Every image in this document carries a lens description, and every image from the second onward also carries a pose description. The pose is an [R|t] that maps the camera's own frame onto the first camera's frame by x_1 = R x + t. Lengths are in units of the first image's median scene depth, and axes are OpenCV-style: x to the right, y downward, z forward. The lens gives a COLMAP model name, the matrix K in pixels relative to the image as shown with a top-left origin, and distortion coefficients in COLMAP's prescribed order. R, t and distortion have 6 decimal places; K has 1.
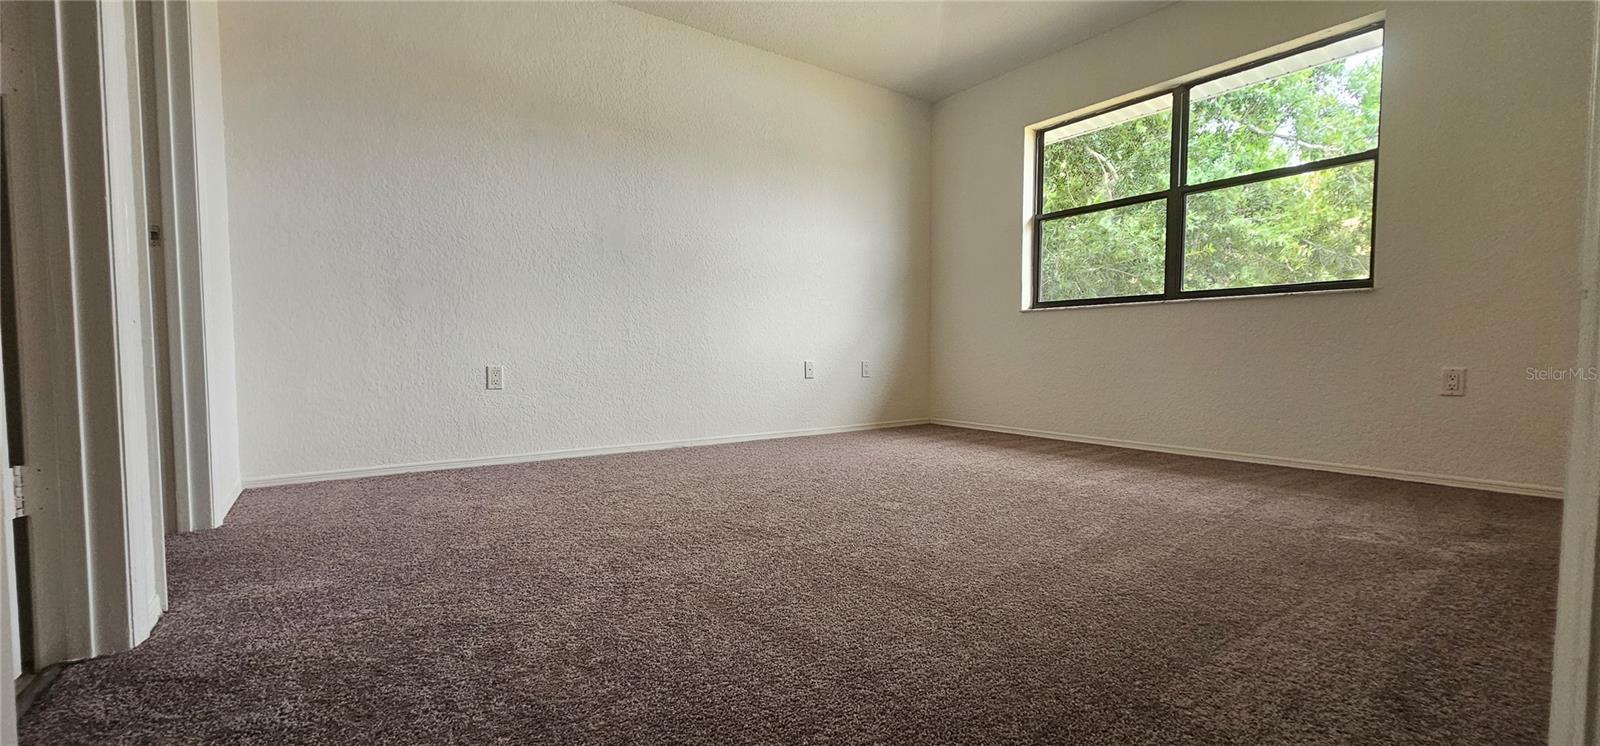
lens RADIAL K [[647.4, 0, 798.6], [0, 647.4, 389.1], [0, 0, 1]] dist [-0.001310, -0.000158]
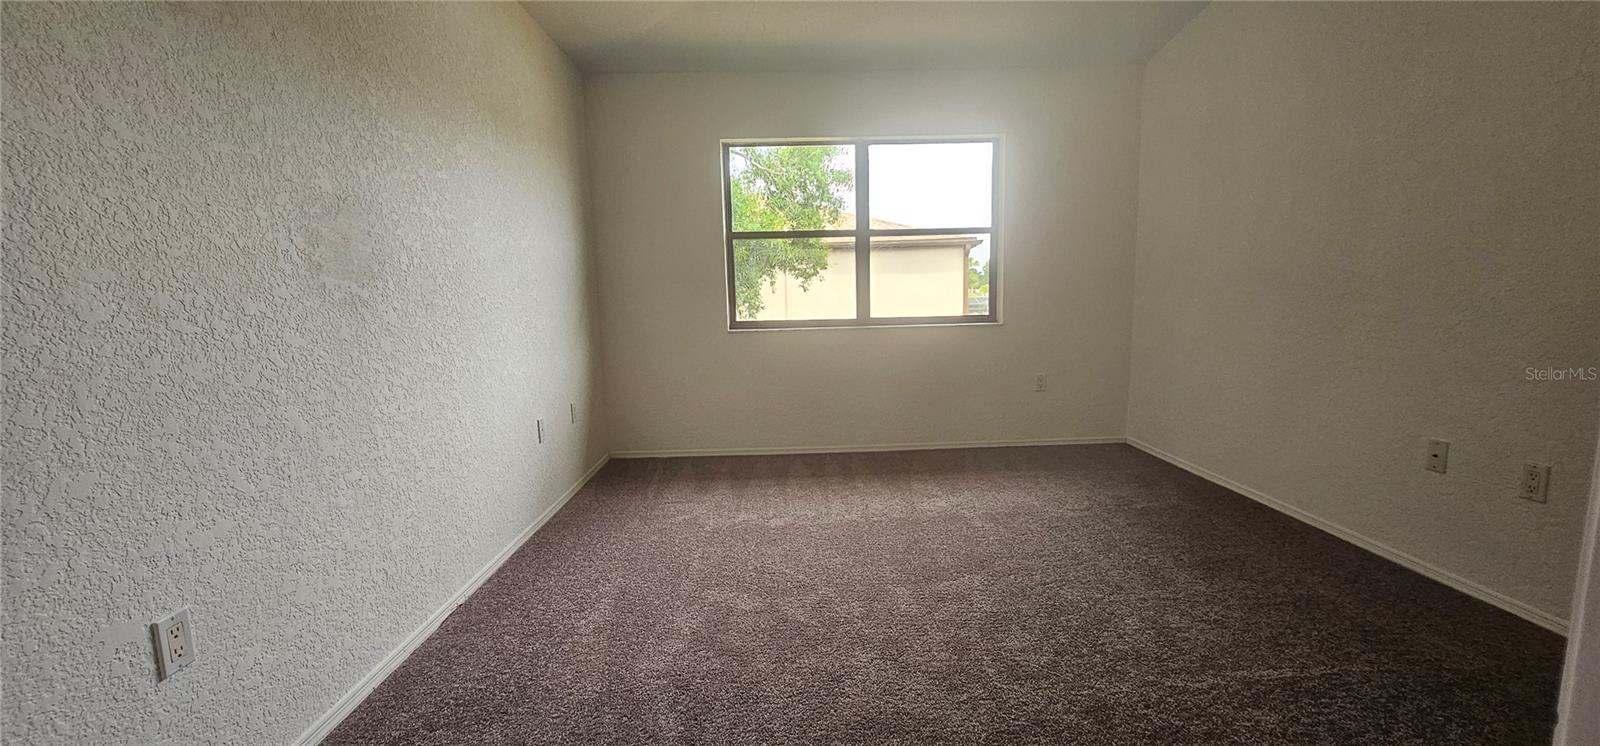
lens RADIAL K [[659.0, 0, 801.4], [0, 659.0, 394.5], [0, 0, 1]] dist [0.001134, -0.000250]
pose [[0.553762, -0.138745, 0.821034, -0.493612], [0.072051, 0.990306, 0.118754, -0.160680], [-0.829552, -0.006605, 0.558390, 0.412122]]
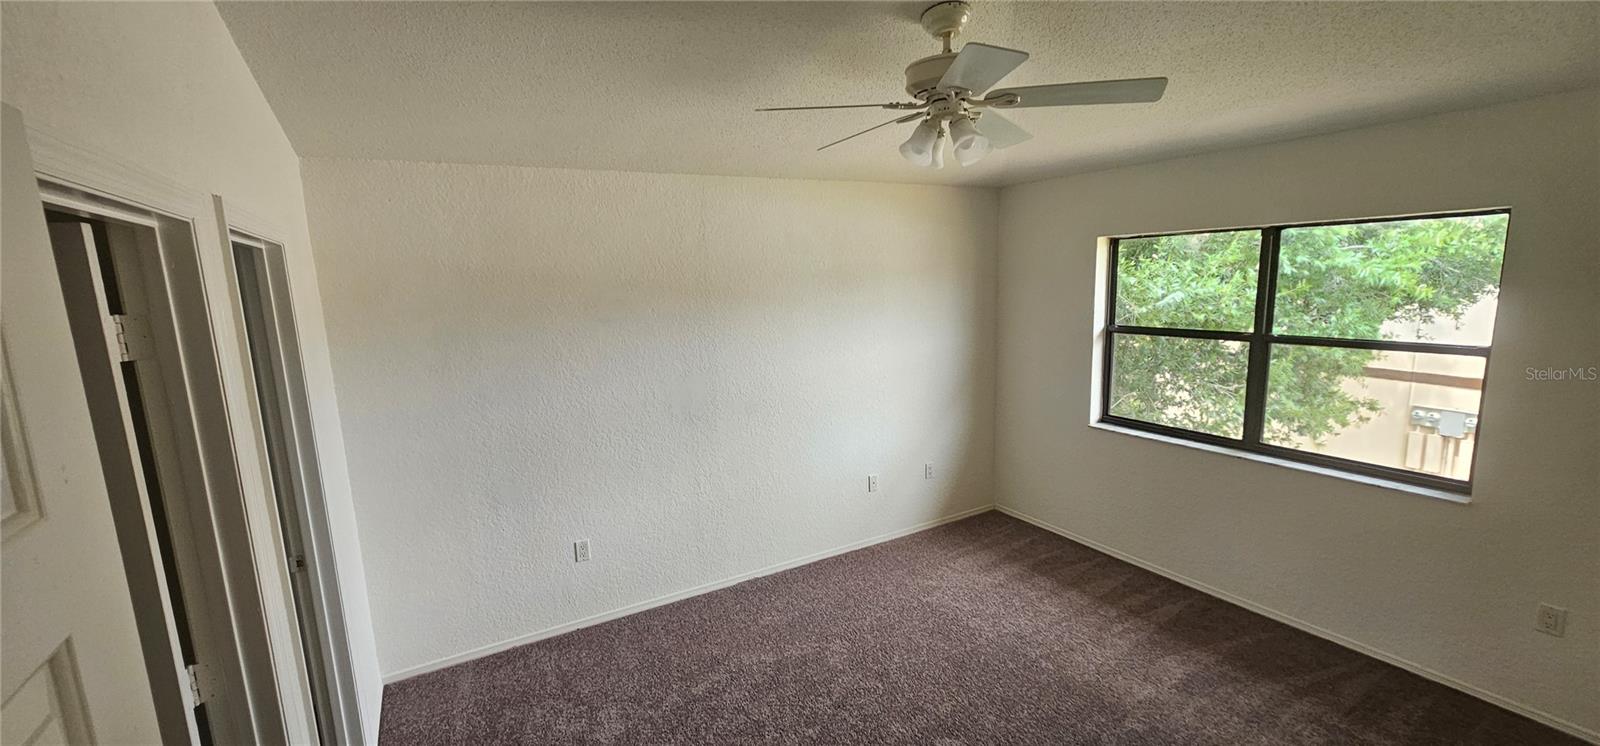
lens RADIAL K [[653.5, 0, 799.2], [0, 653.5, 386.8], [0, 0, 1]] dist [0.001493, -0.000528]
pose [[0.994353, -0.017953, -0.104591, 0.013193], [0.029914, 0.993037, 0.113939, -0.356105], [0.101817, -0.116425, 0.987967, -0.018219]]
